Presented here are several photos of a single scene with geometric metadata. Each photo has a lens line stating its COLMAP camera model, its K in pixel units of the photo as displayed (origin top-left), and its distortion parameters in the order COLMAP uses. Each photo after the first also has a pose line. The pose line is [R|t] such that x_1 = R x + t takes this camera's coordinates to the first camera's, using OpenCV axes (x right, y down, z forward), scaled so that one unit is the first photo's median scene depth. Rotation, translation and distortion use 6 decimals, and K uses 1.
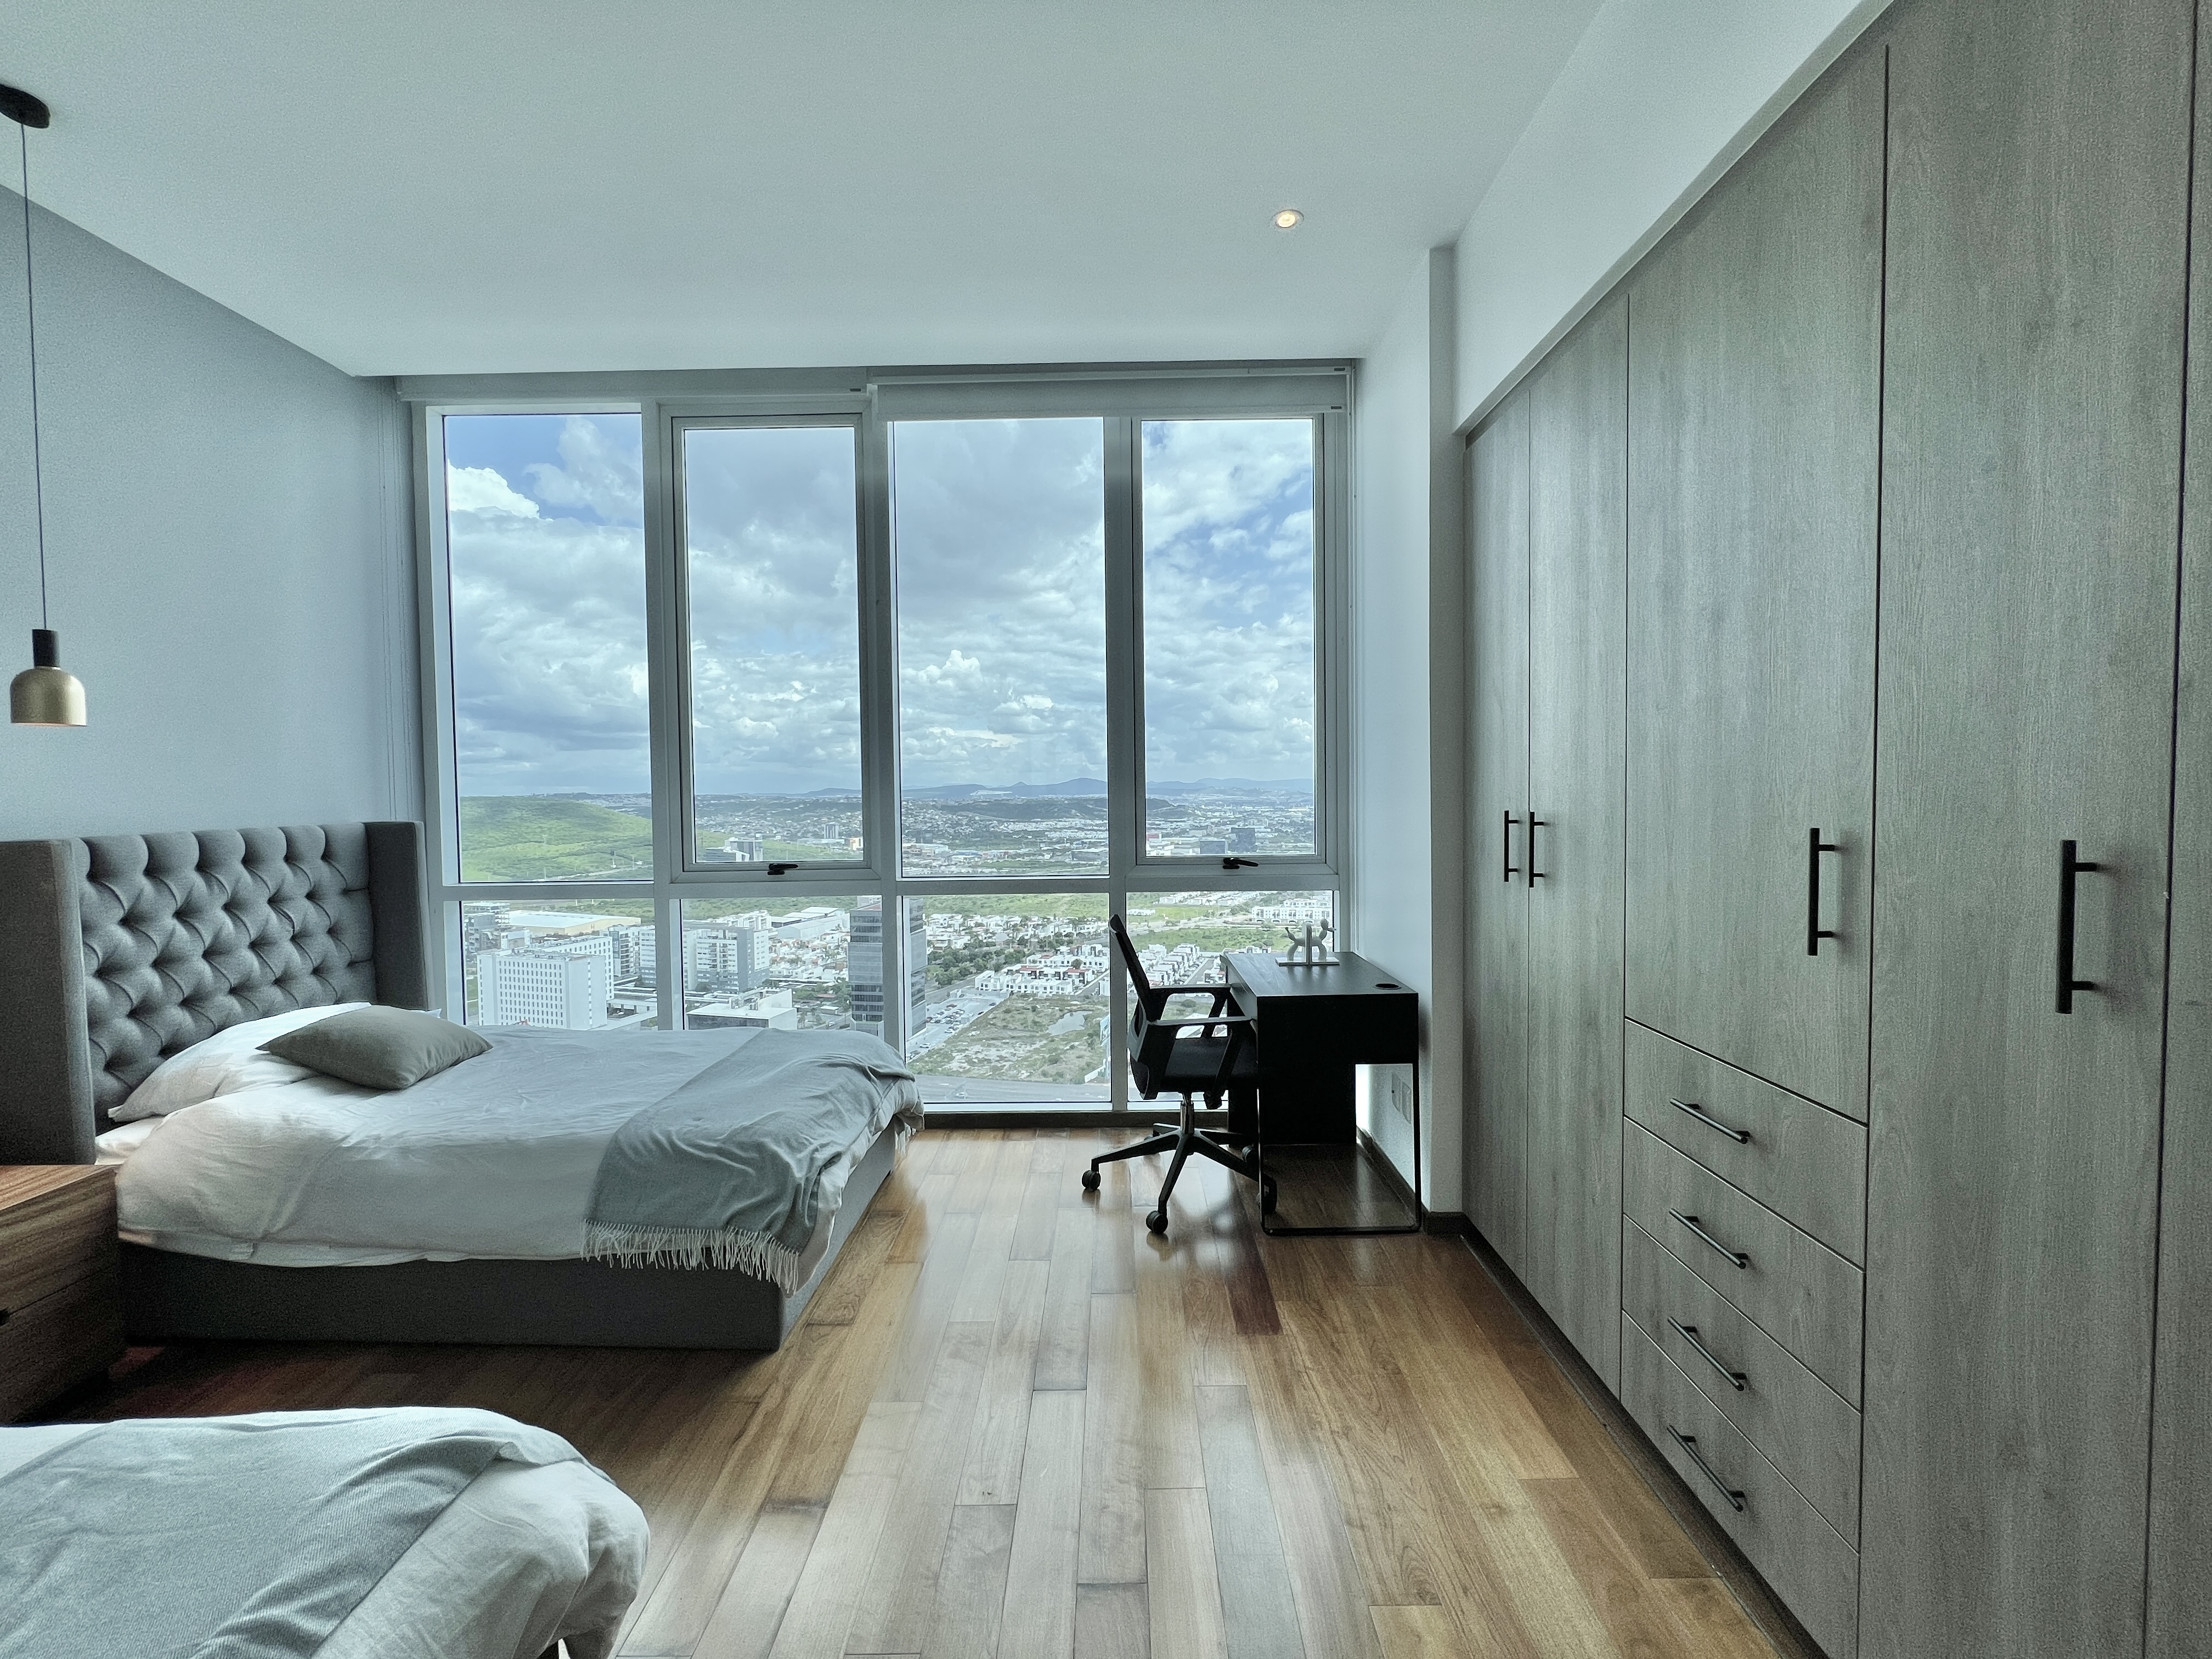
lens RADIAL K [[883.8, 0, 1112.2], [0, 883.8, 817.9], [0, 0, 1]] dist [-0.002826, 0.000635]
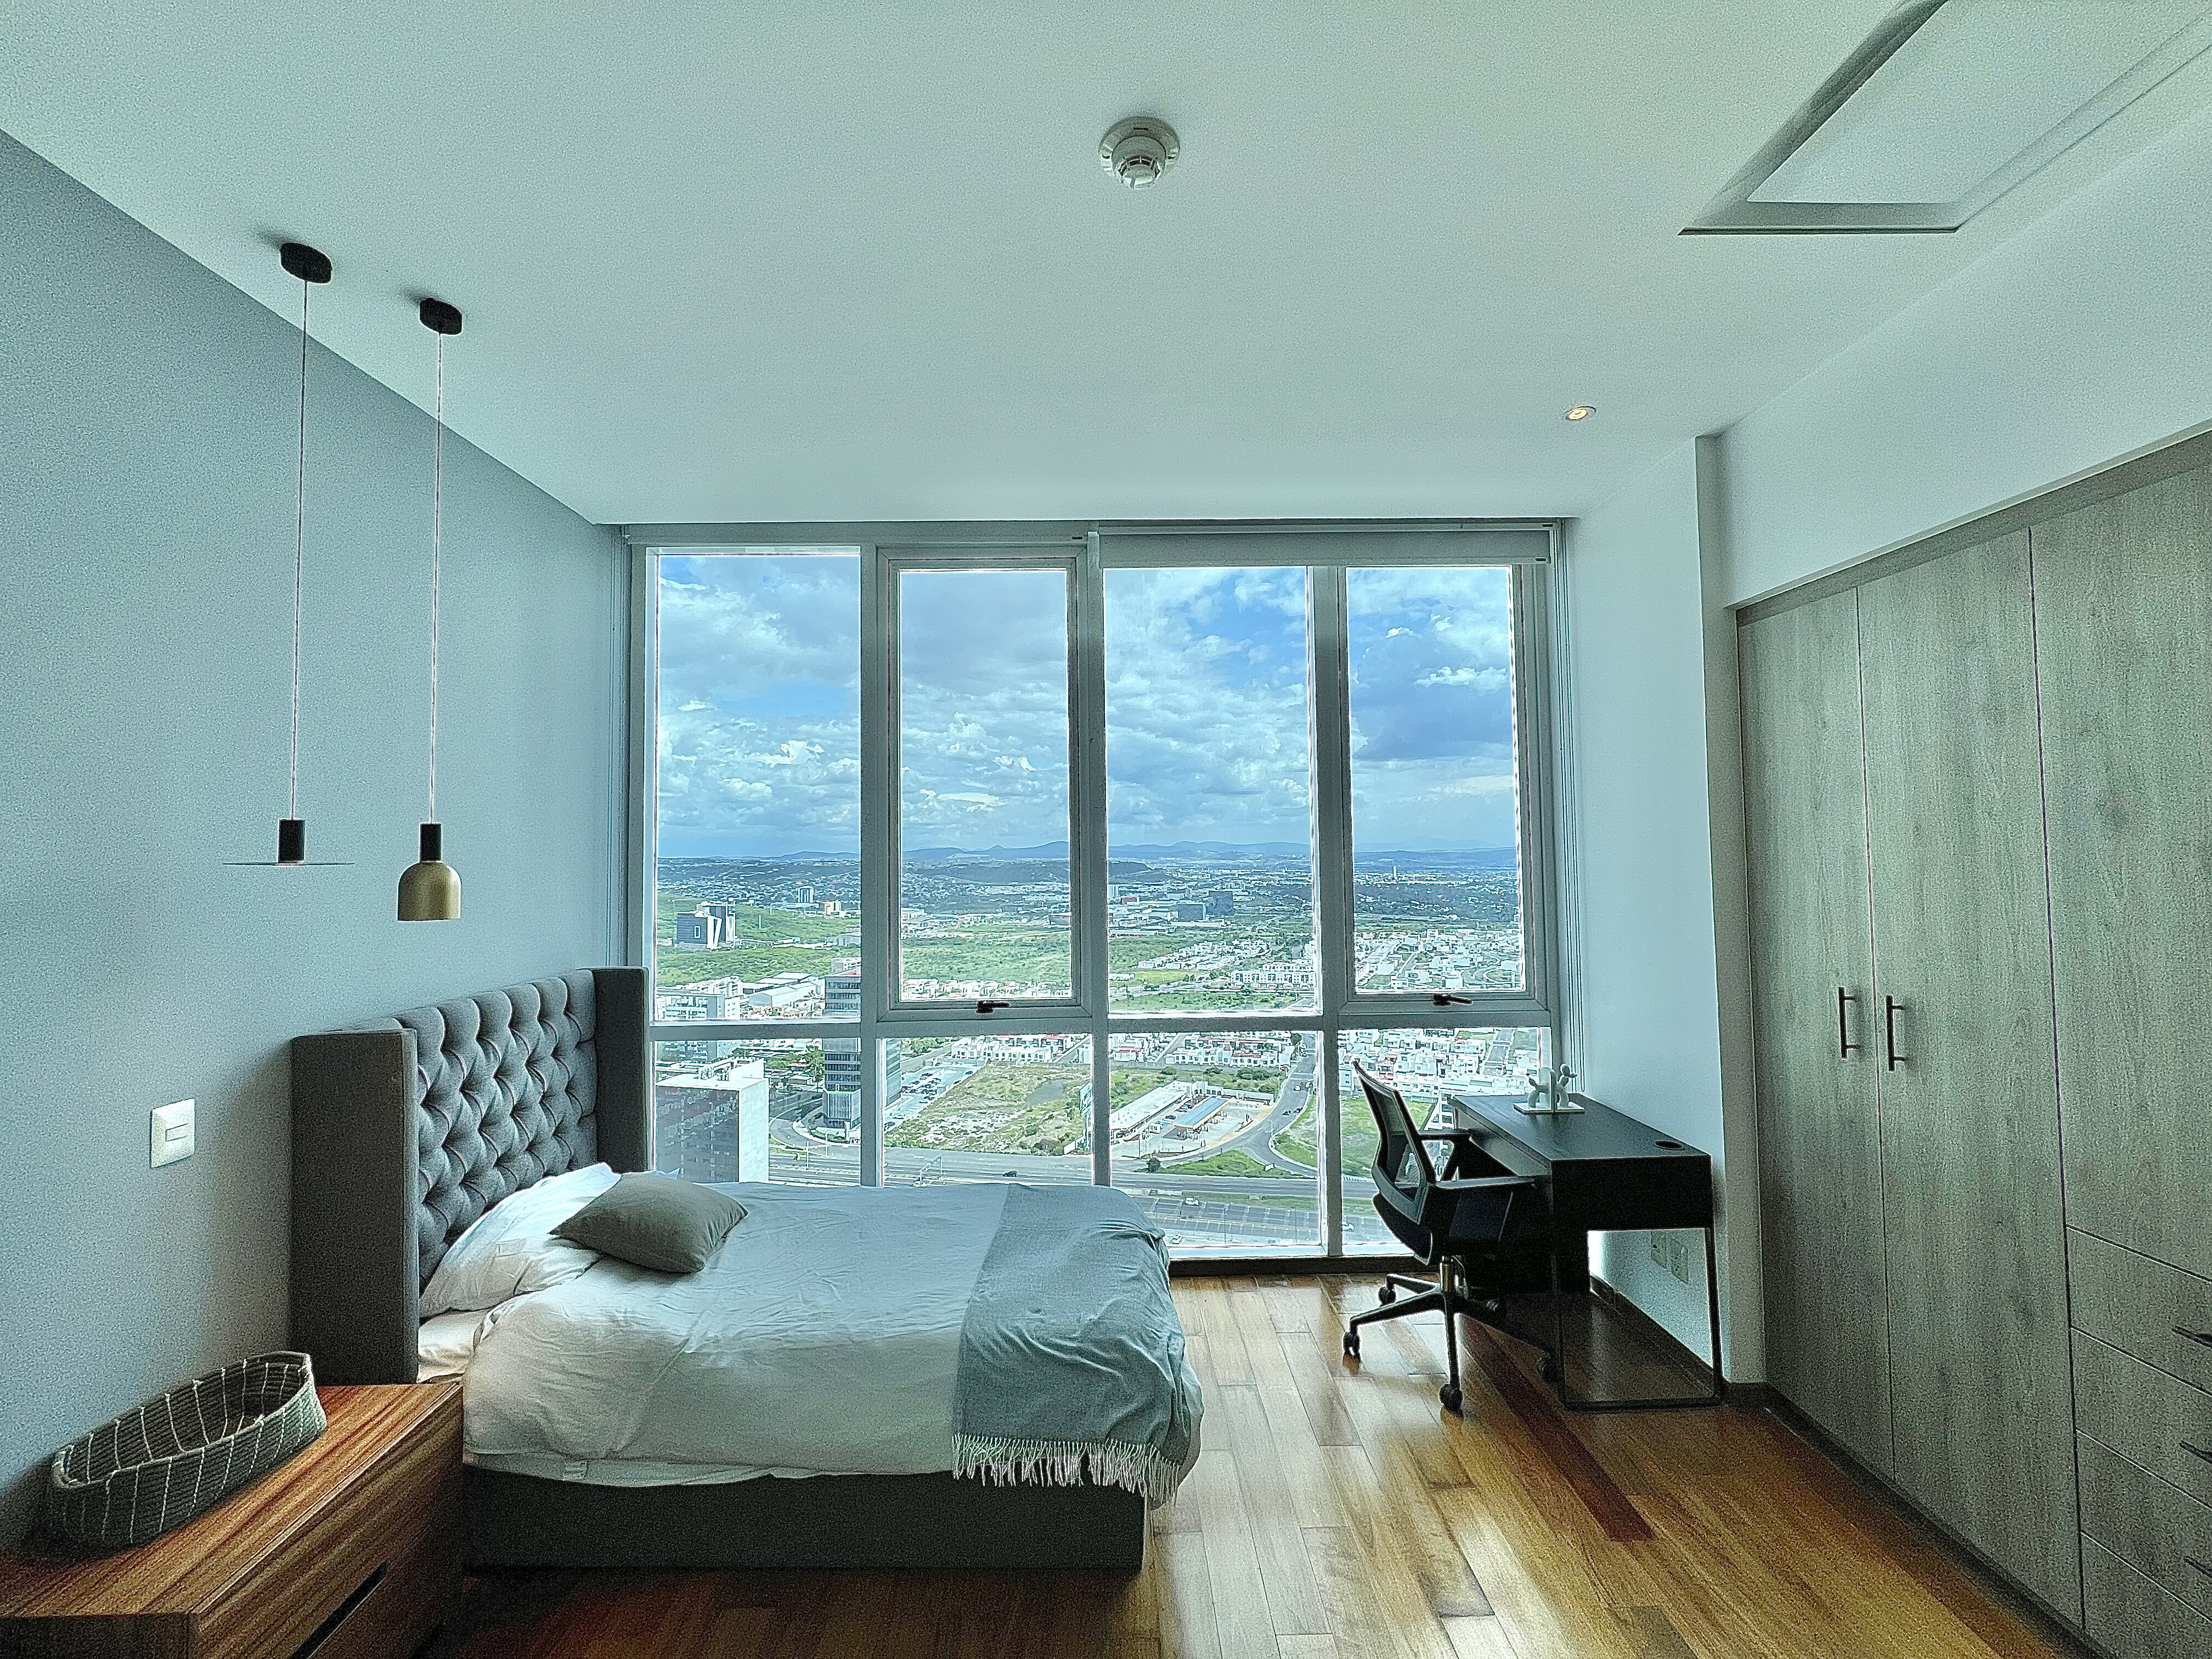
lens RADIAL K [[883.8, 0, 1109.8], [0, 883.8, 813.6], [0, 0, 1]] dist [-0.002826, 0.000635]
pose [[0.999688, 0.000589, 0.024973, -0.348238], [0.001283, 0.997192, -0.074873, -0.109935], [-0.024947, 0.074882, 0.996880, -0.007082]]
